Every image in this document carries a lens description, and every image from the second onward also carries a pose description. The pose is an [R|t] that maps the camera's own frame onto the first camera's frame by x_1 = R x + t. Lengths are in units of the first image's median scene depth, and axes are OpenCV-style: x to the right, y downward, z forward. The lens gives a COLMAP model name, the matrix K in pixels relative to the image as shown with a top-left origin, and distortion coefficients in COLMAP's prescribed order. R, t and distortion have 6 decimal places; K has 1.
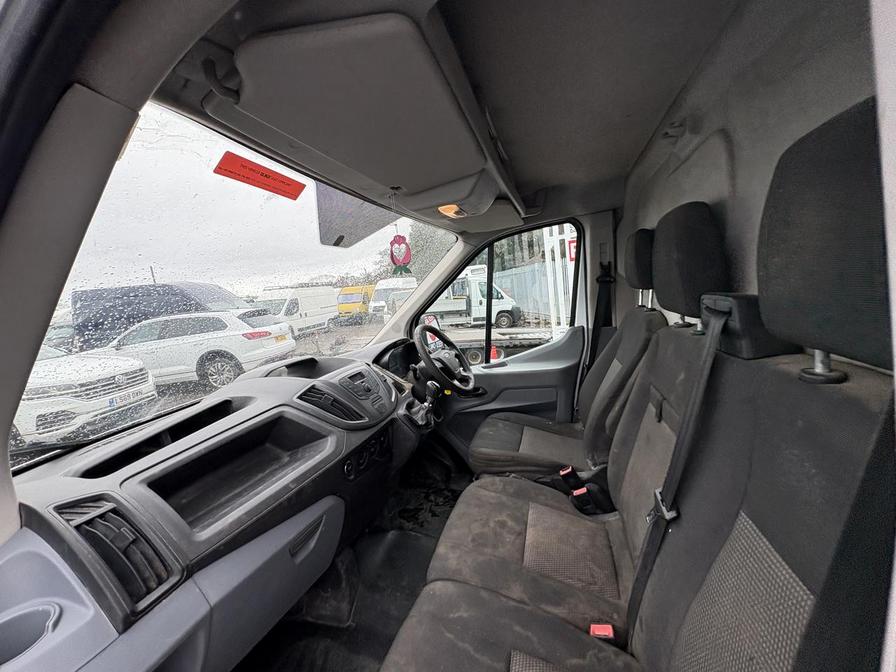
lens RADIAL K [[347.4, 0, 446.9], [0, 347.4, 338.5], [0, 0, 1]] dist [0.000833, 0.000058]
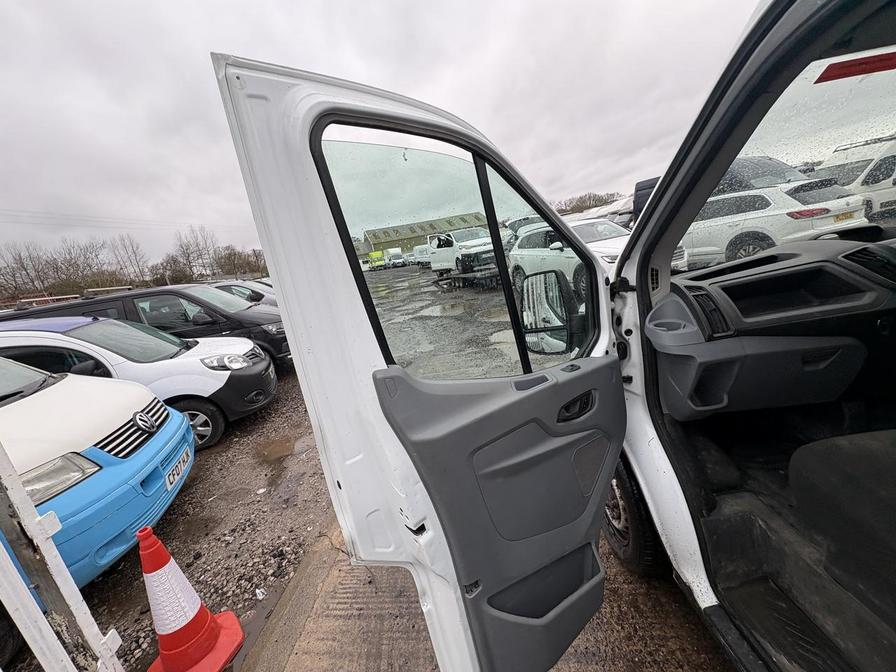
lens RADIAL K [[352.3, 0, 448.0], [0, 352.3, 336.0], [0, 0, 1]] dist [-0.001742, -0.000226]
pose [[0.298814, 0.279693, -0.912405, 0.197185], [0.013896, 0.954710, 0.297212, 0.031893], [0.954210, -0.101490, 0.281394, -0.381955]]
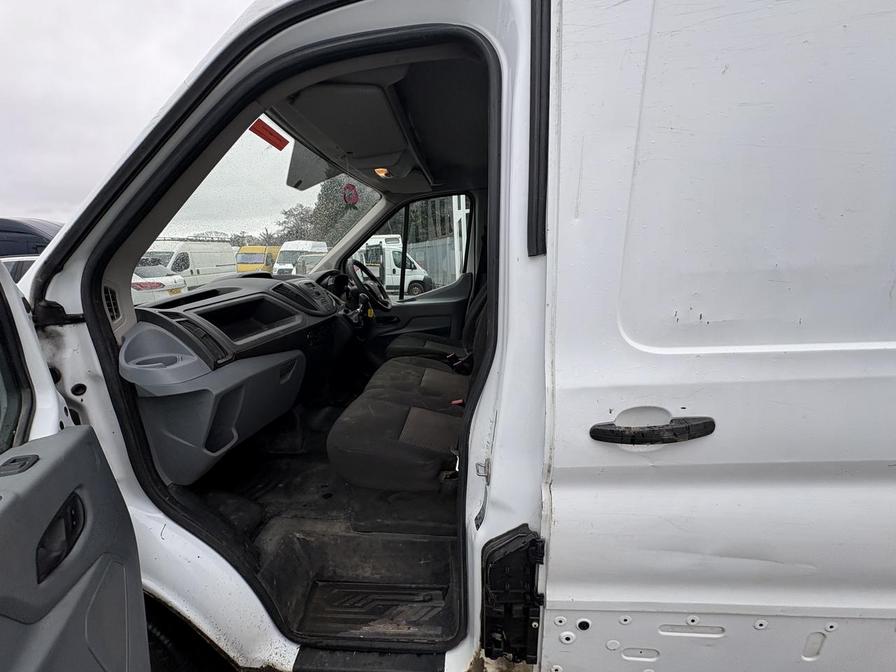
lens RADIAL K [[358.5, 0, 440.9], [0, 358.5, 339.3], [0, 0, 1]] dist [0.000829, 0.000253]
pose [[0.971833, 0.029187, 0.233856, -0.052310], [-0.044081, 0.997301, 0.058714, 0.152248], [-0.231511, -0.067369, 0.970497, -0.374431]]
